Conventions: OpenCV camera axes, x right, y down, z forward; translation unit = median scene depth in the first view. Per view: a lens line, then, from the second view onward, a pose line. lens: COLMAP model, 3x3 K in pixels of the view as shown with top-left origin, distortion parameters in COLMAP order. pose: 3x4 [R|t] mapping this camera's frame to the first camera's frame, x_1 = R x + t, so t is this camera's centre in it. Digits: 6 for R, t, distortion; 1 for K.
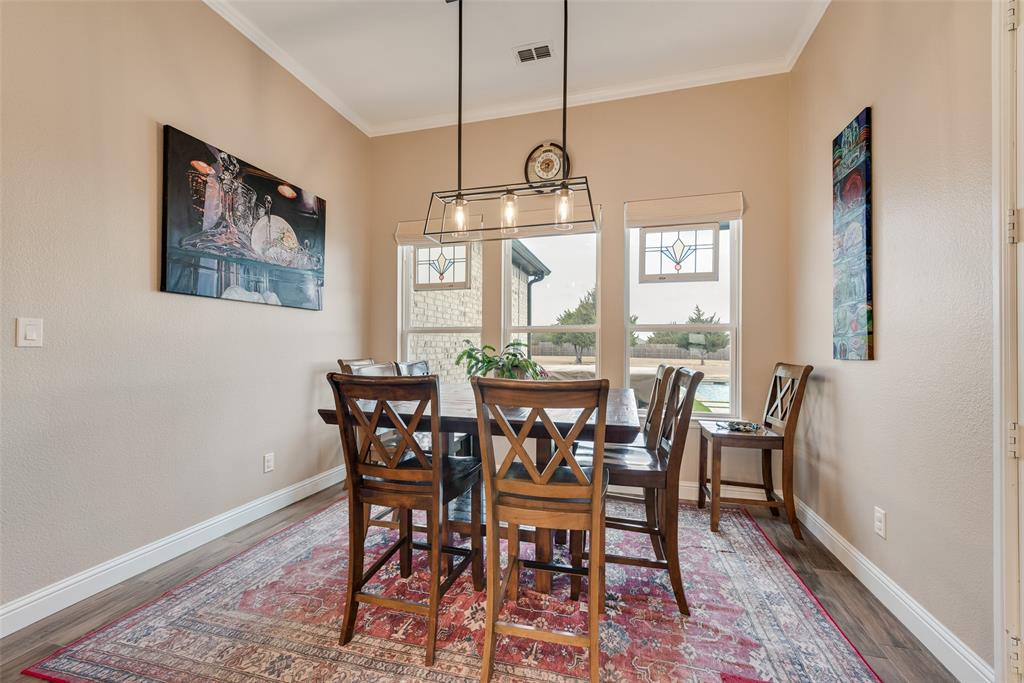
lens RADIAL K [[404.3, 0, 517.4], [0, 404.3, 343.6], [0, 0, 1]] dist [0.011119, -0.000152]
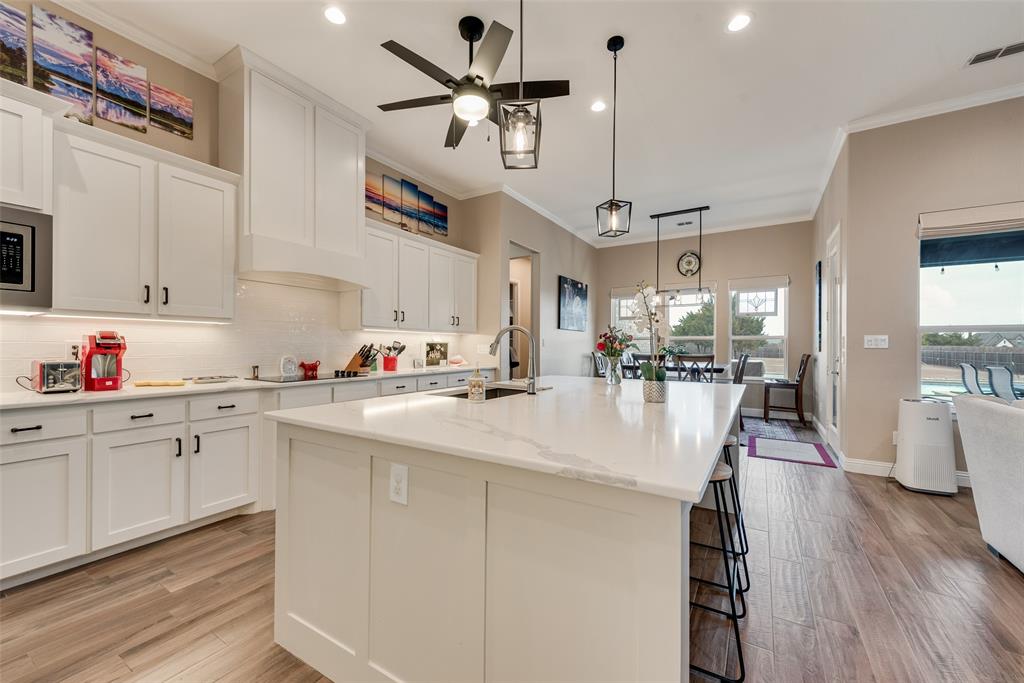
lens RADIAL K [[404.3, 0, 520.9], [0, 404.3, 345.9], [0, 0, 1]] dist [0.011119, -0.000152]
pose [[0.964149, -0.000538, -0.265360, -0.228139], [0.002299, 0.999977, 0.006323, -0.014661], [0.265350, -0.006706, 0.964129, -1.386236]]
